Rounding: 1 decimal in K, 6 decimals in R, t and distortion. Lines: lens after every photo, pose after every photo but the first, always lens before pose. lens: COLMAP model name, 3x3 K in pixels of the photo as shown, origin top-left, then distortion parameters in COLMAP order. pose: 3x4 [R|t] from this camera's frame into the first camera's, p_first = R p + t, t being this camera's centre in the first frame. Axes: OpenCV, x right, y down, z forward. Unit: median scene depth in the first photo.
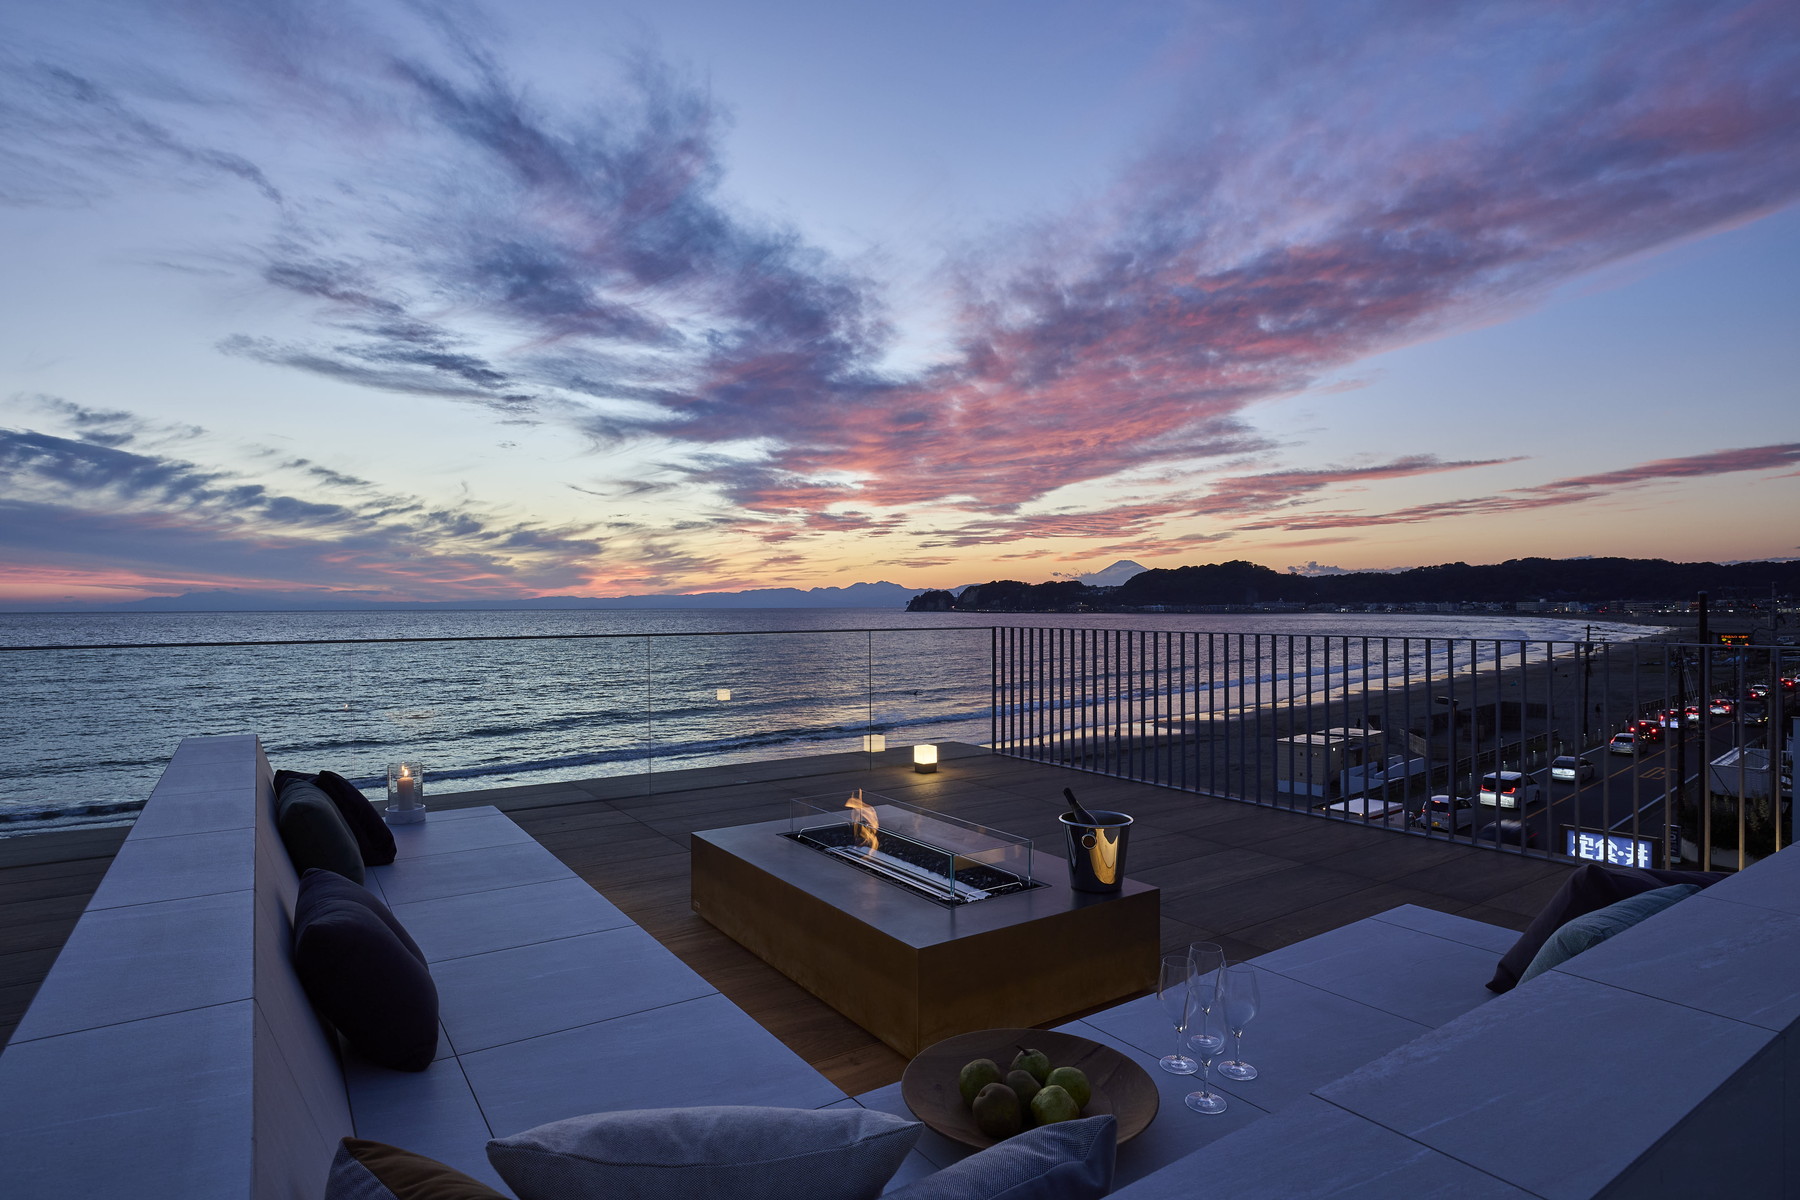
lens RADIAL K [[952.8, 0, 897.9], [0, 952.8, 601.1], [0, 0, 1]] dist [-0.000848, -0.000057]
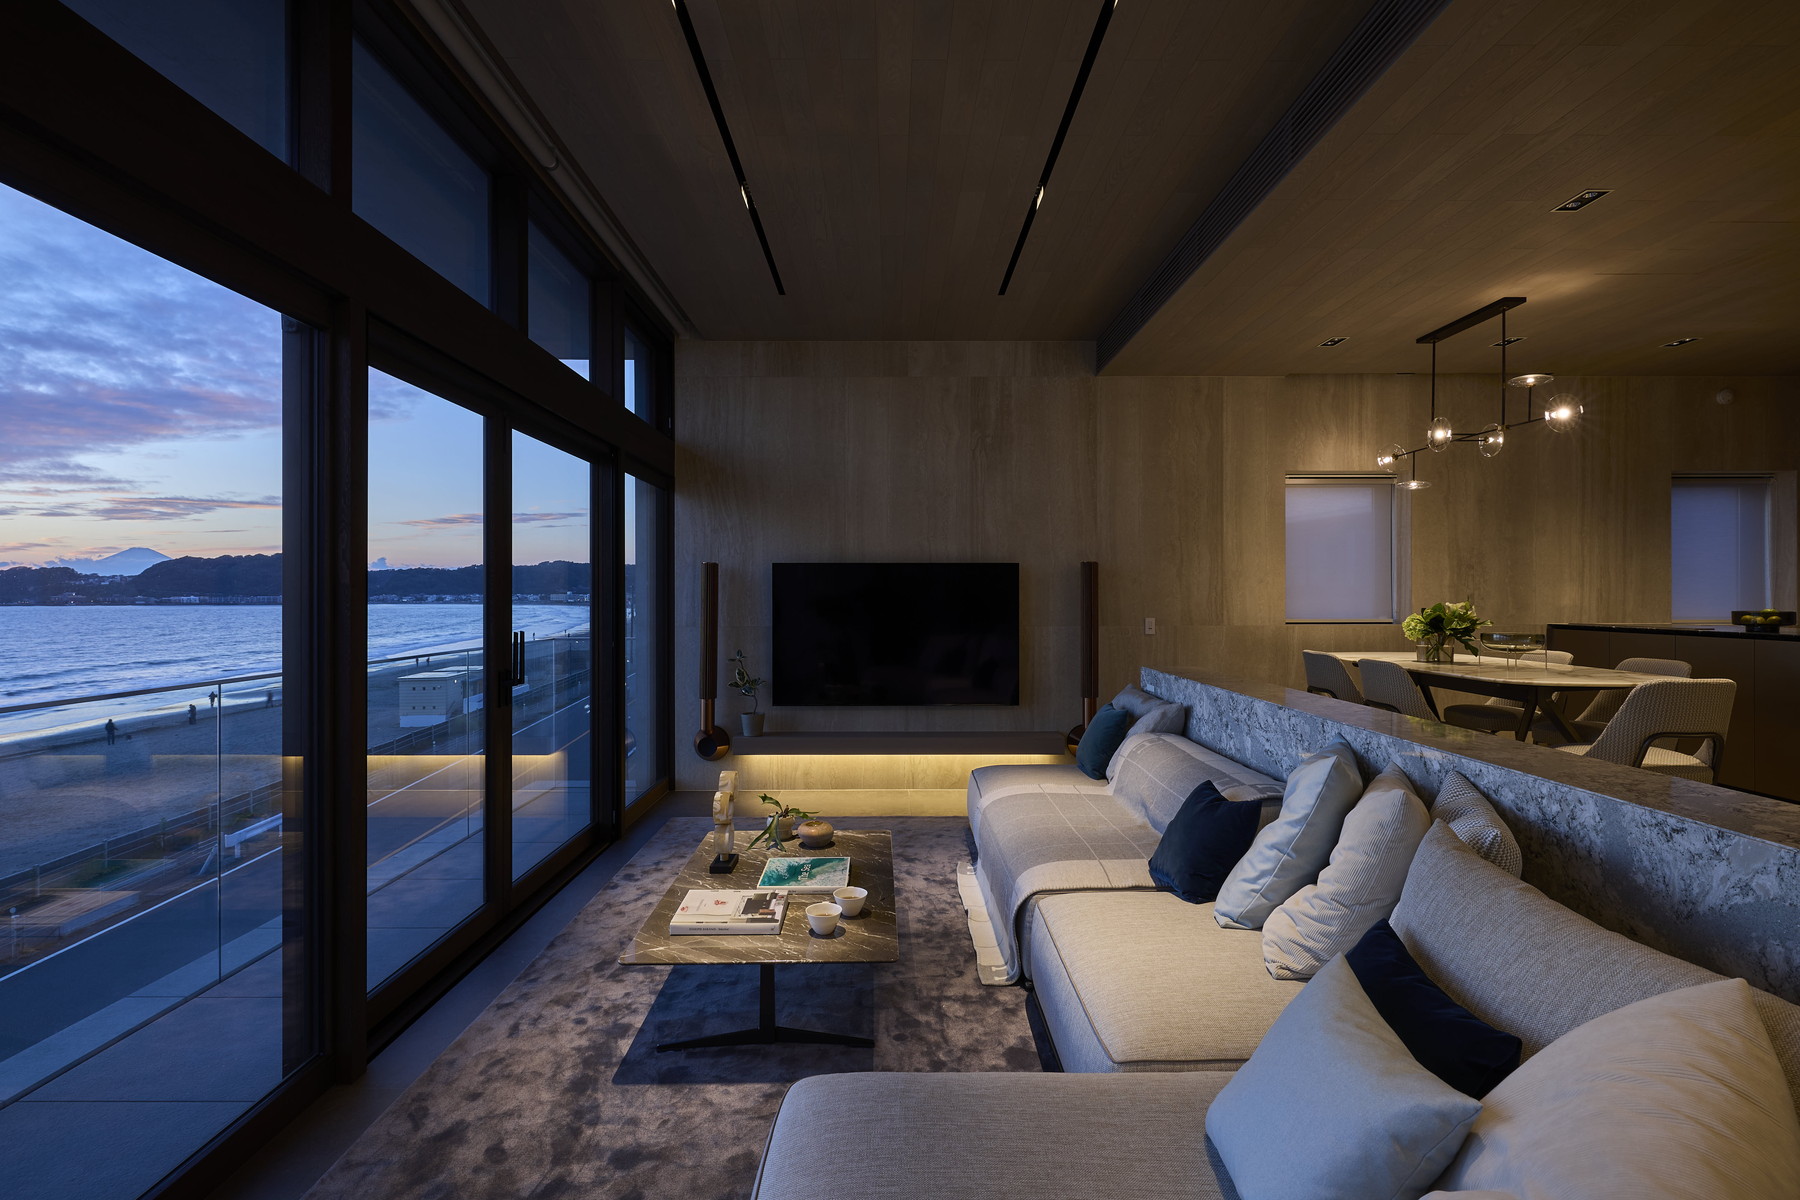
lens RADIAL K [[815.6, 0, 888.0], [0, 815.6, 600.4], [0, 0, 1]] dist [-0.001210, -0.000708]
pose [[0.559576, -0.005447, 0.828761, 0.038775], [-0.002335, 0.999964, 0.008148, -0.007563], [-0.828776, -0.006494, 0.559543, -0.569815]]
